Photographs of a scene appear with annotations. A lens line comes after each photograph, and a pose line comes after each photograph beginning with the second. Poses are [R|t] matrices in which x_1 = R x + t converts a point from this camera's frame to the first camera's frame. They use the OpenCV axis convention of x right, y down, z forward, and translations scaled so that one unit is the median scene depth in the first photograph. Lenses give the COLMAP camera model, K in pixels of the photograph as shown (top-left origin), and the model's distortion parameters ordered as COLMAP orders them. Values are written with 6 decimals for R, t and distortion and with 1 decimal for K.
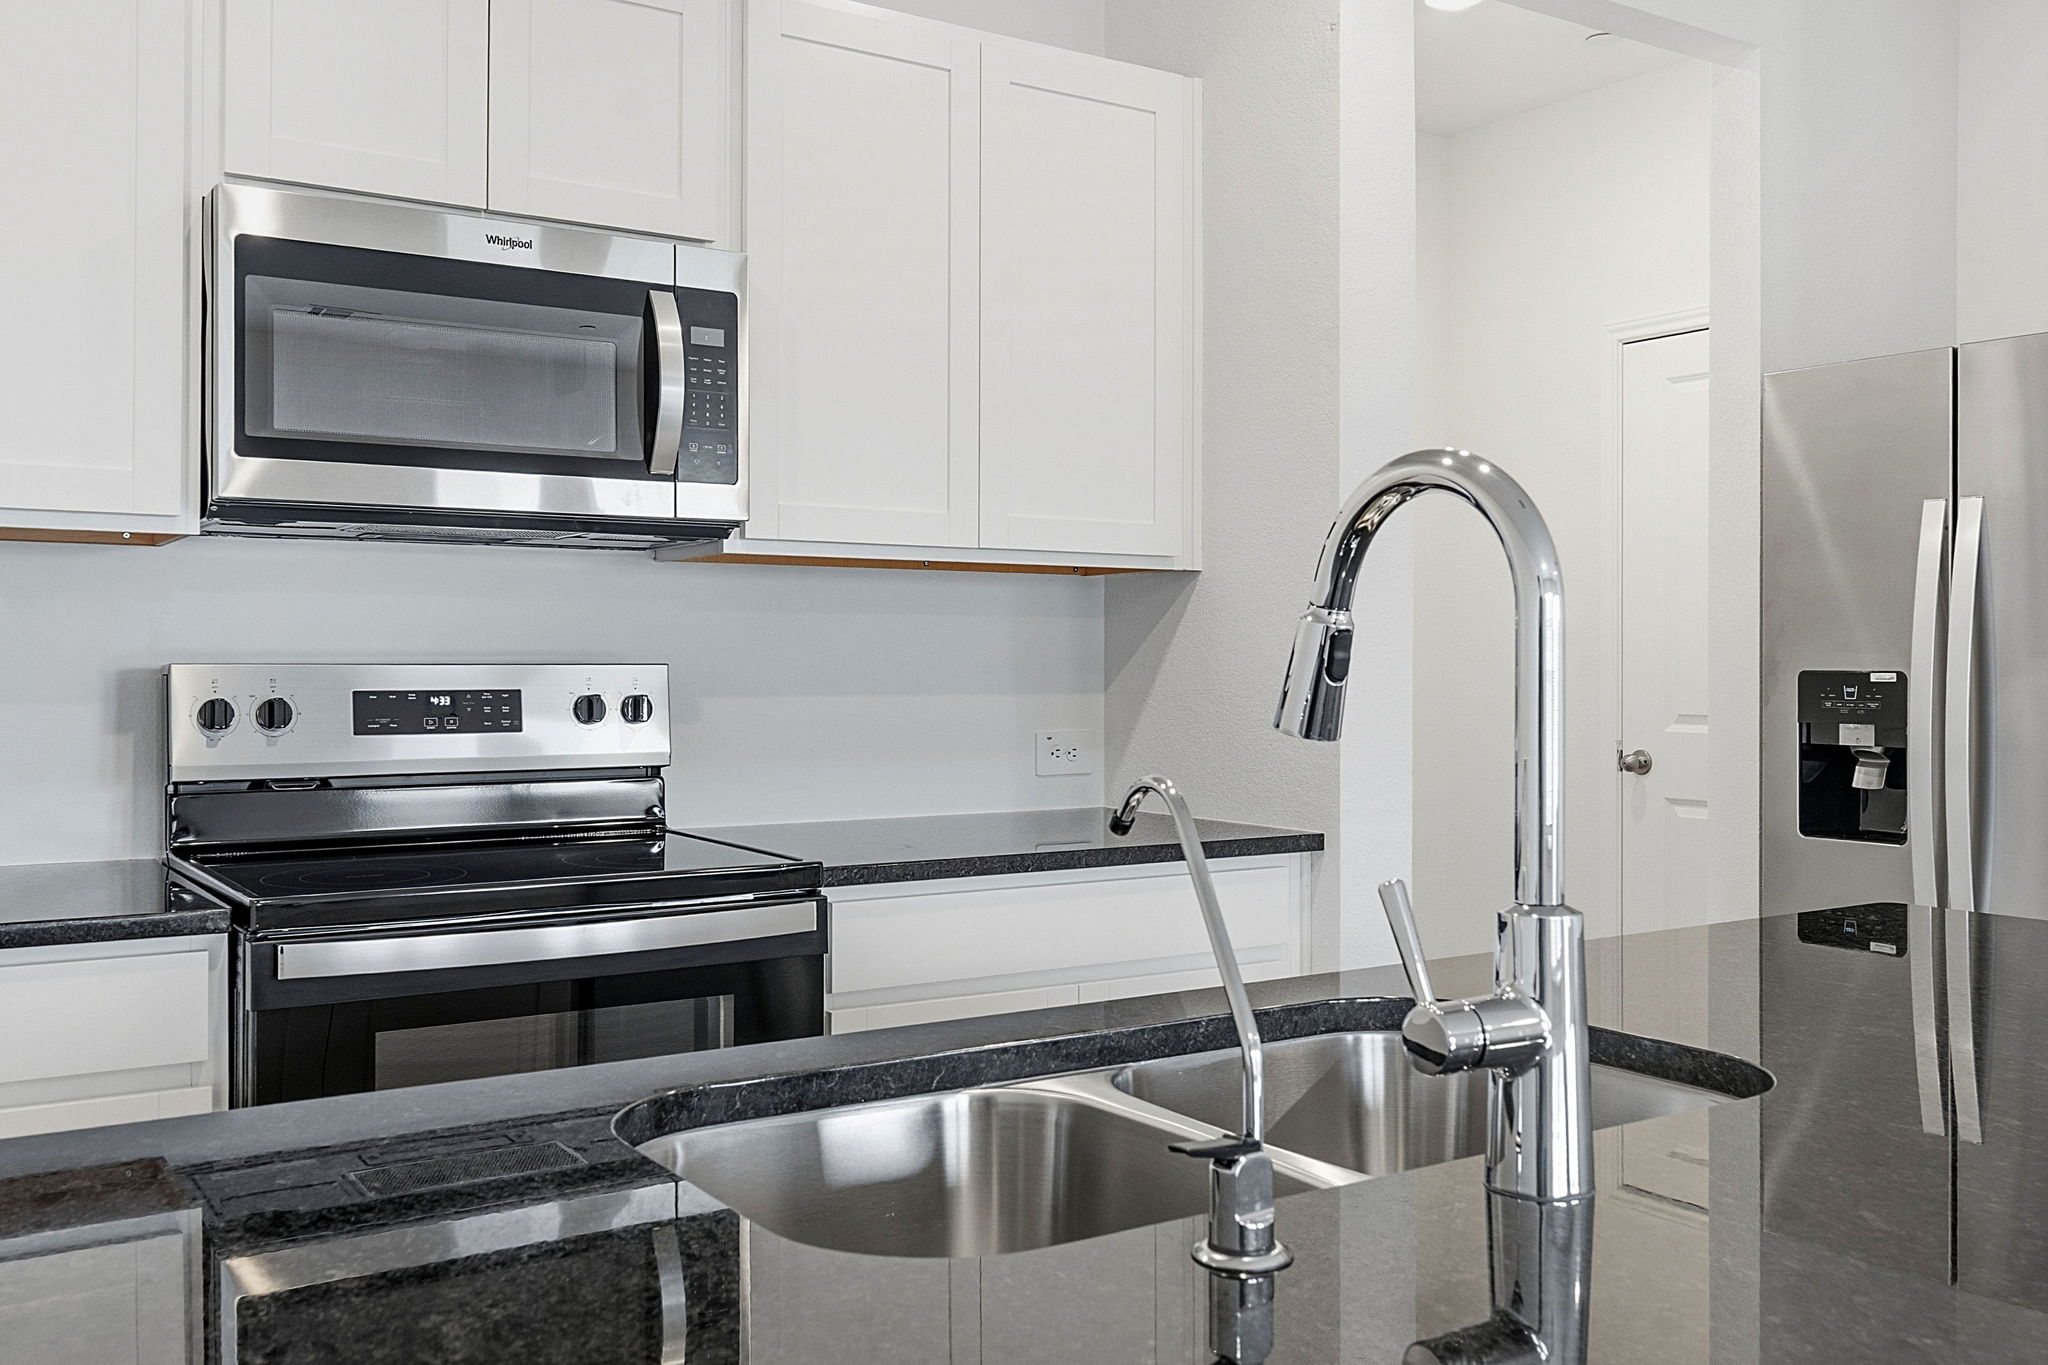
lens RADIAL K [[1808.8, 0, 1025.9], [0, 1808.8, 664.2], [0, 0, 1]] dist [0.013352, 0.003633]
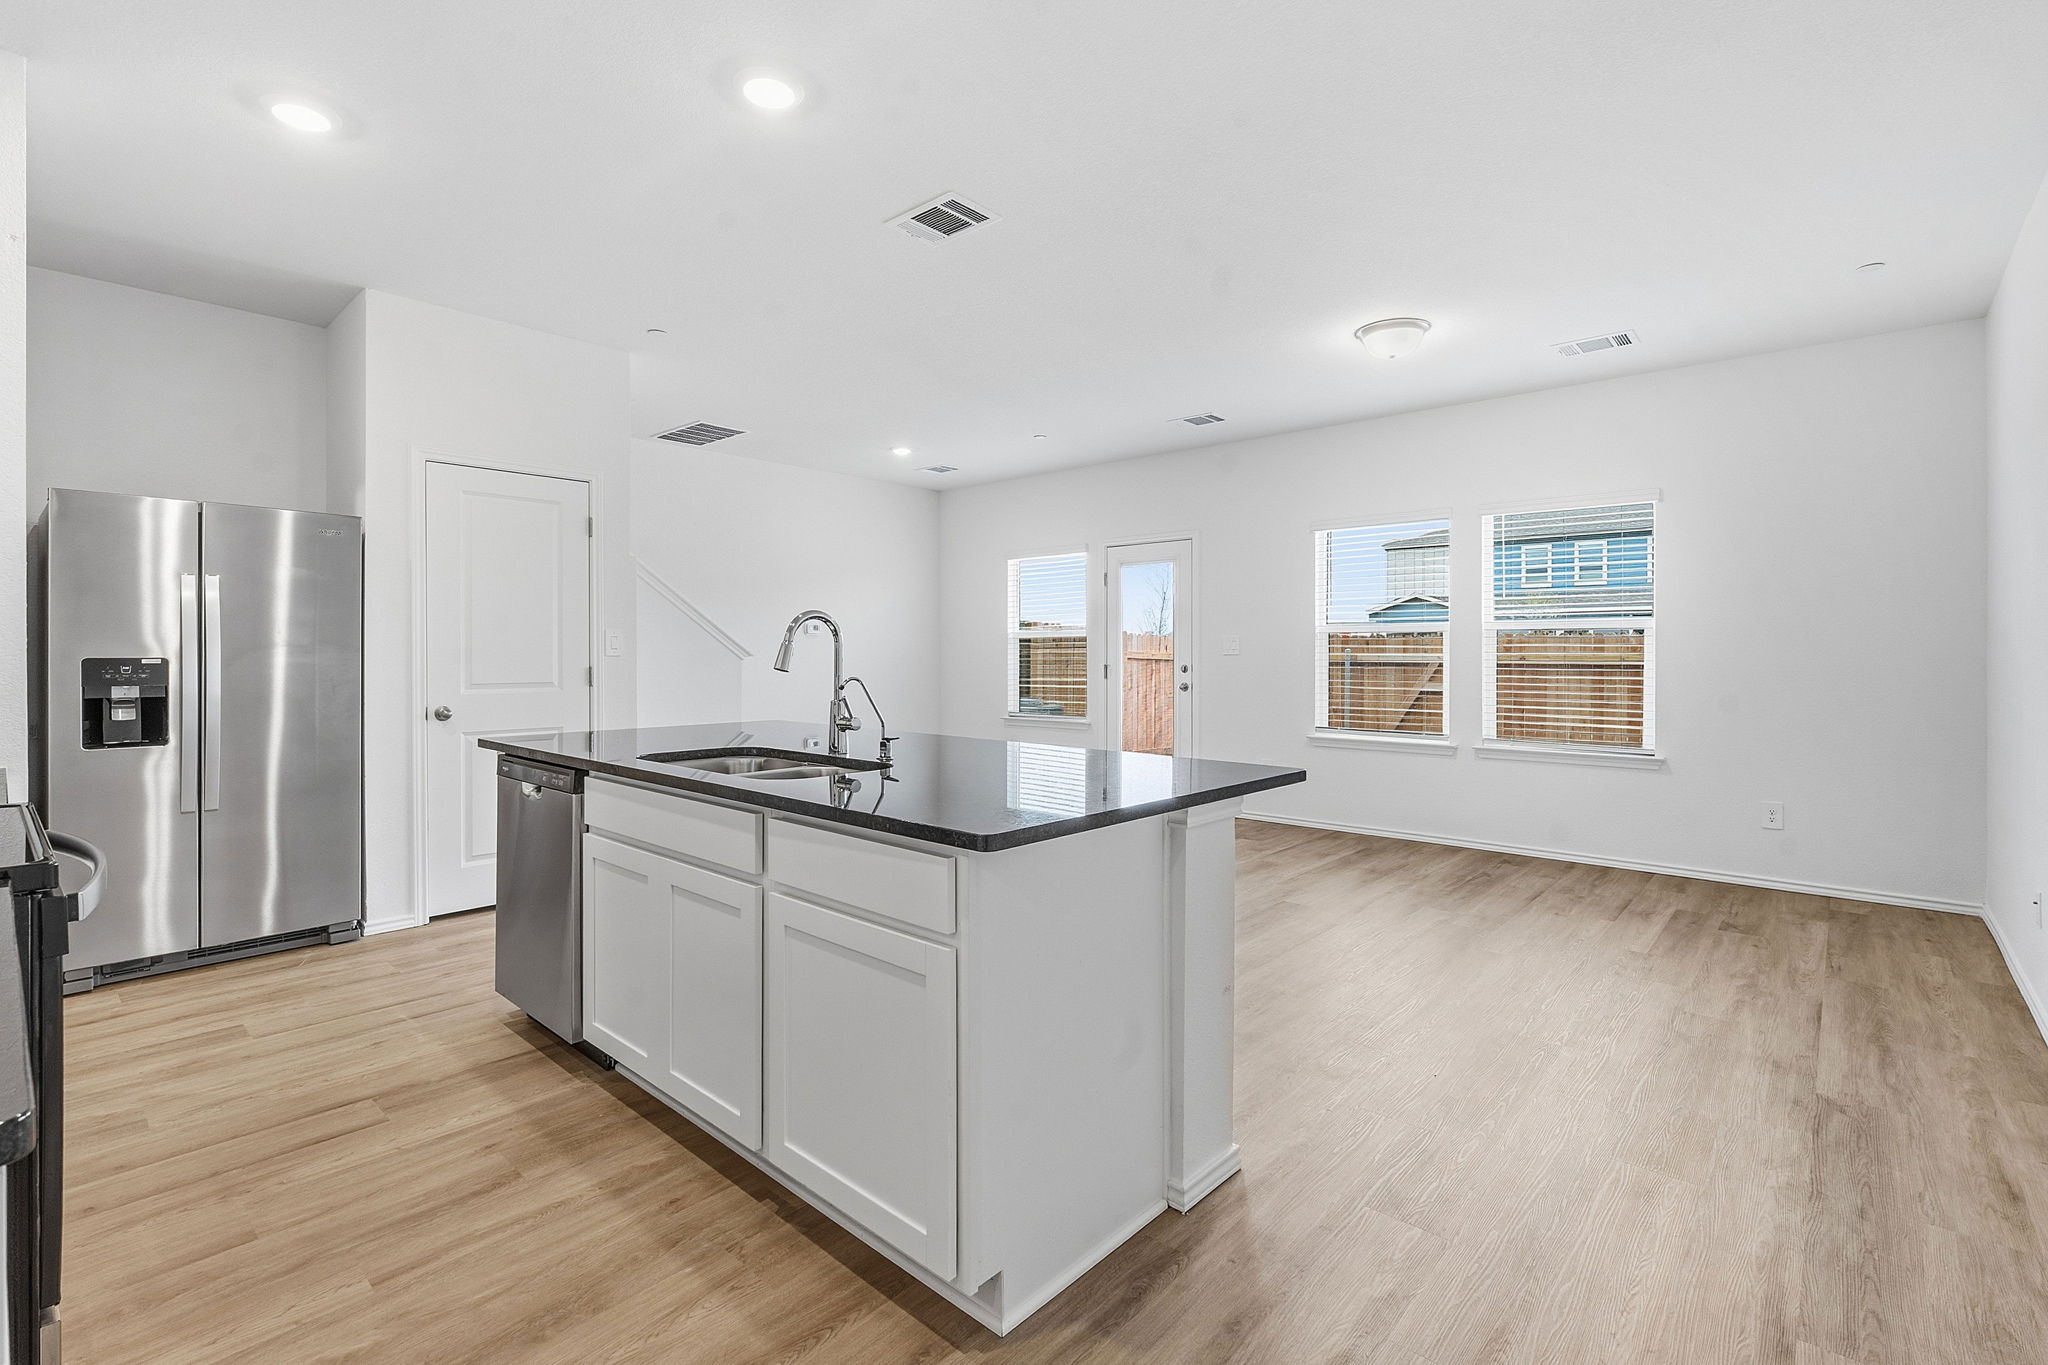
lens RADIAL K [[914.8, 0, 1014.5], [0, 914.8, 660.6], [0, 0, 1]] dist [-0.009978, 0.000476]
pose [[-0.251899, -0.009946, 0.967702, -0.869954], [-0.000097, 0.999947, 0.010252, -0.004553], [-0.967754, 0.002488, -0.251887, 0.420487]]
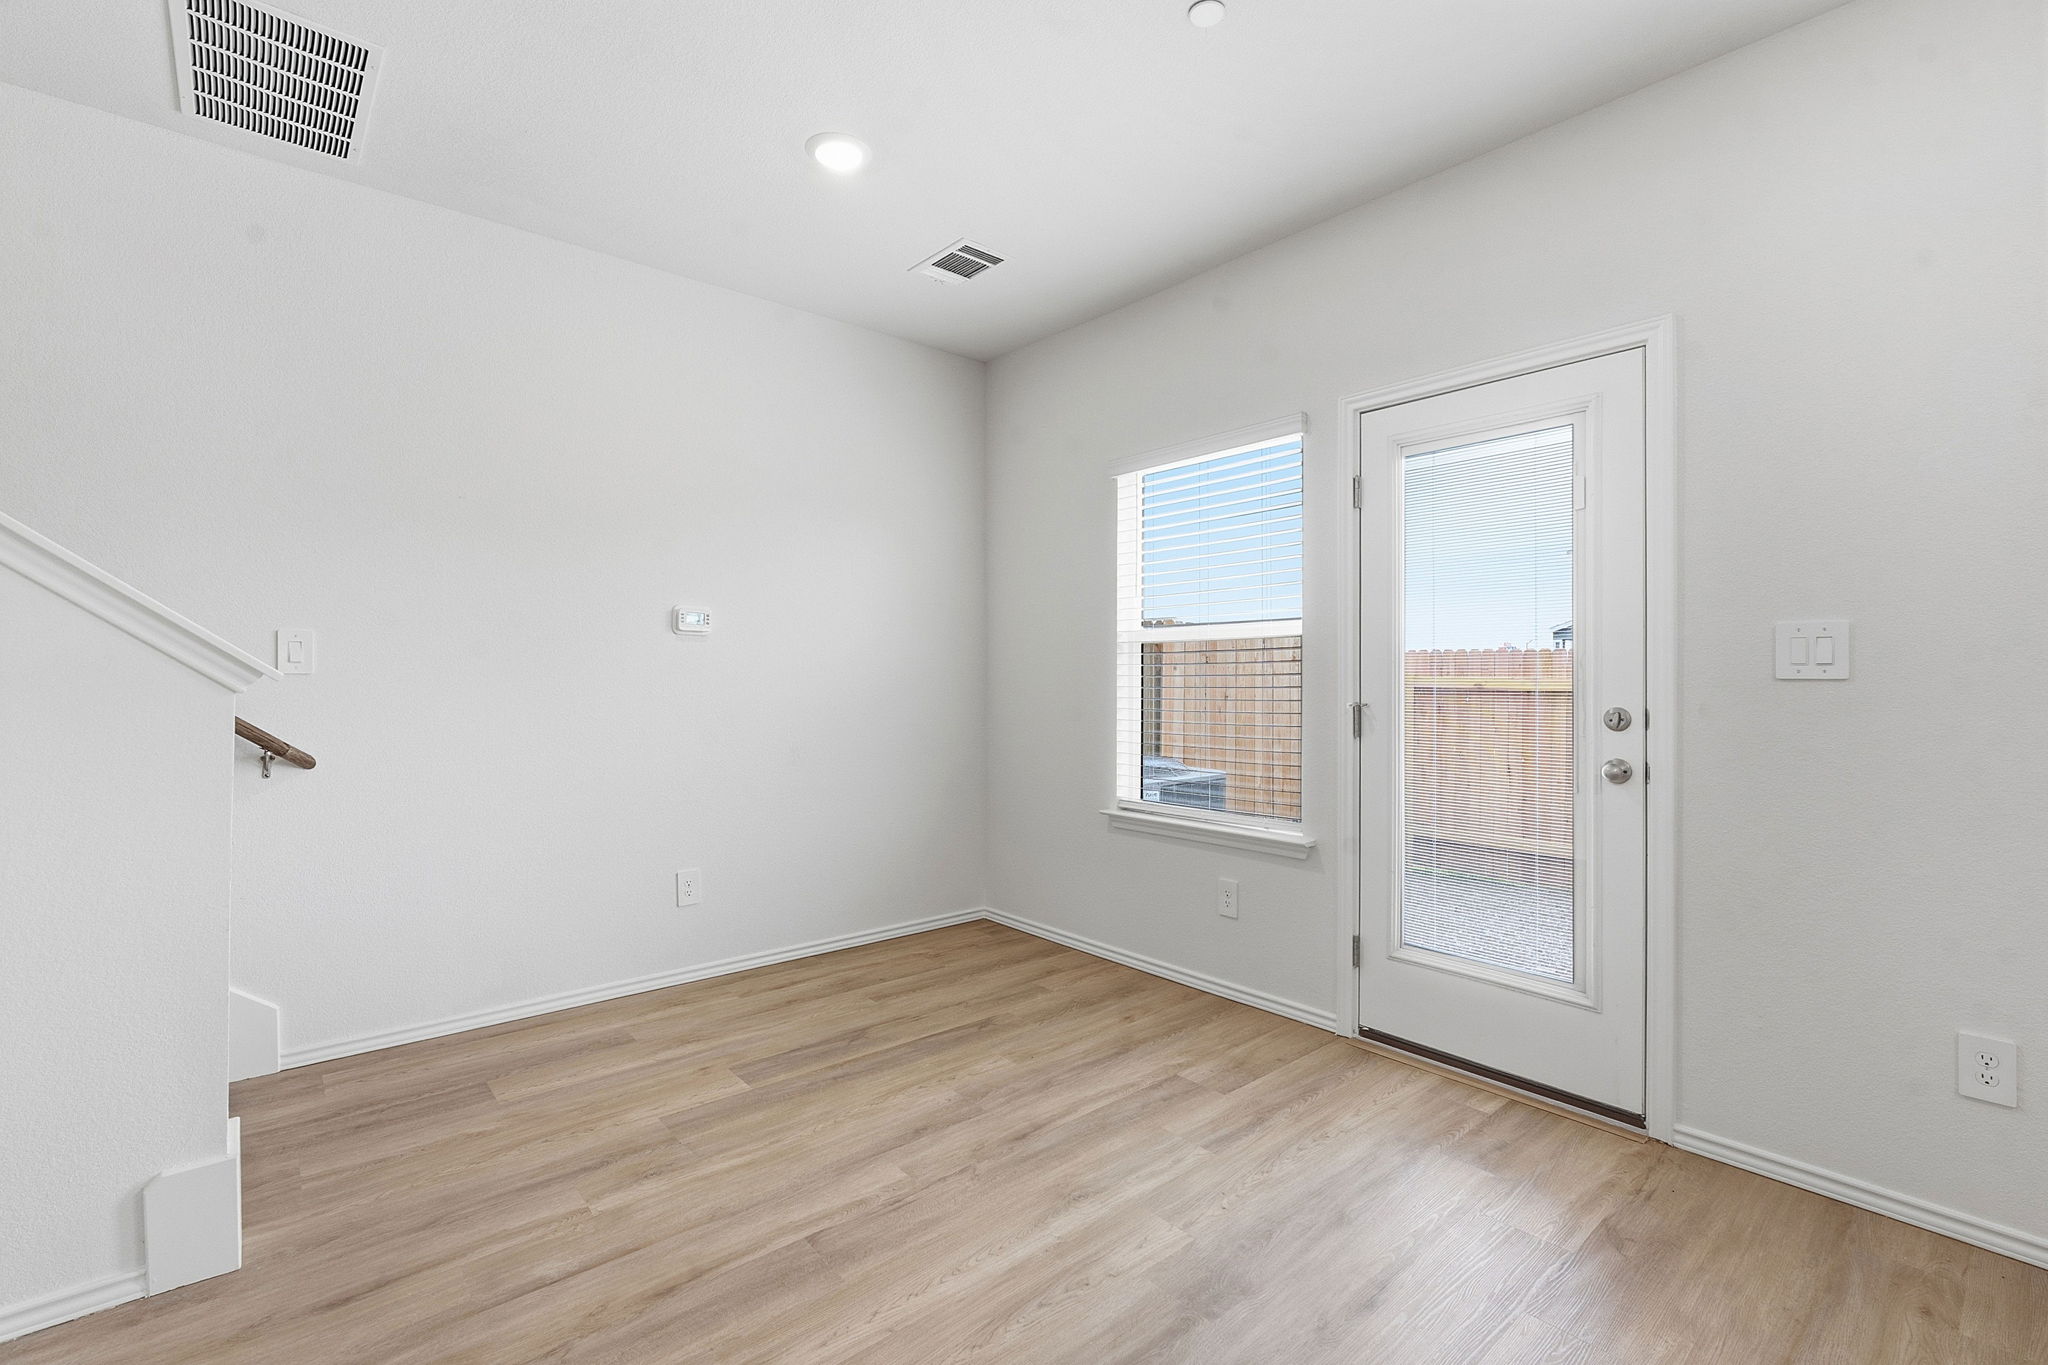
lens RADIAL K [[914.8, 0, 1018.5], [0, 914.8, 669.7], [0, 0, 1]] dist [-0.009978, 0.000476]
pose [[-0.123535, 0.007903, 0.992309, 0.673226], [-0.002297, 0.999963, -0.008250, 0.004190], [-0.992338, -0.003298, -0.123512, 0.006450]]
